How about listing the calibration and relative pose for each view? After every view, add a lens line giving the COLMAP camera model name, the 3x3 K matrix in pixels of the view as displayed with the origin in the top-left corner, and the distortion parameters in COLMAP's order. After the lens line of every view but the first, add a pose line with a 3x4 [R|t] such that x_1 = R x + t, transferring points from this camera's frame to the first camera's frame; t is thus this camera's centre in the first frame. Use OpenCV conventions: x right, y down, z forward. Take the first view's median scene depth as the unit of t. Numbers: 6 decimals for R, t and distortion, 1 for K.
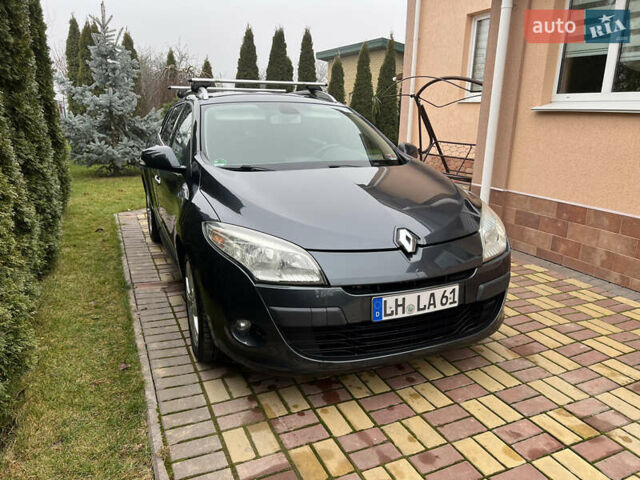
lens RADIAL K [[486.3, 0, 320.8], [0, 486.3, 246.0], [0, 0, 1]] dist [0.031499, -0.032923]
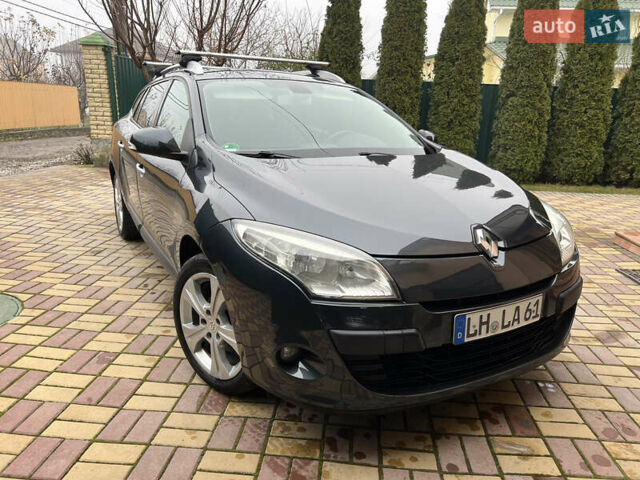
lens RADIAL K [[483.7, 0, 321.7], [0, 483.7, 244.2], [0, 0, 1]] dist [0.039855, -0.051299]
pose [[0.994361, -0.006412, 0.105854, -0.156219], [0.005480, 0.999944, 0.009093, -0.015346], [-0.105907, -0.008461, 0.994340, 0.179338]]
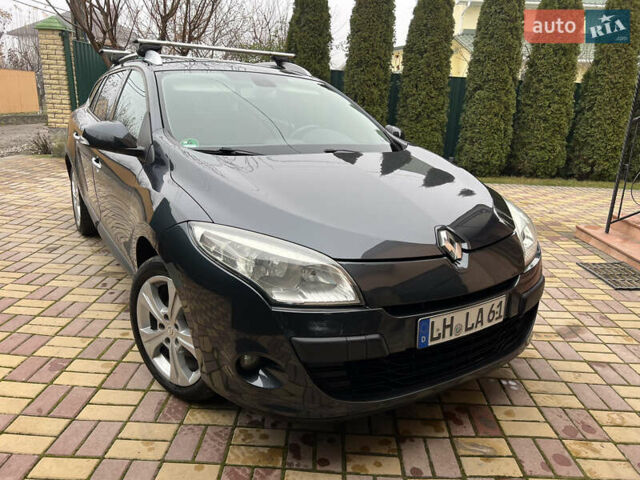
lens RADIAL K [[483.7, 0, 322.5], [0, 483.7, 243.2], [0, 0, 1]] dist [0.039855, -0.051299]
pose [[0.985954, -0.012907, 0.166517, -0.141422], [0.008260, 0.999558, 0.028569, -0.032651], [-0.166812, -0.026792, 0.985625, 0.198342]]
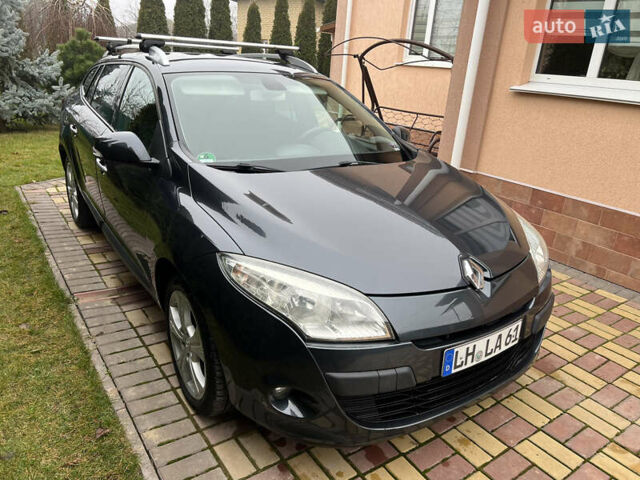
lens RADIAL K [[483.7, 0, 320.7], [0, 483.7, 245.4], [0, 0, 1]] dist [0.039855, -0.051299]
pose [[0.979024, -0.020292, 0.202730, -0.207558], [-0.000593, 0.994740, 0.102431, -0.121834], [-0.203742, -0.100403, 0.973863, 0.205684]]
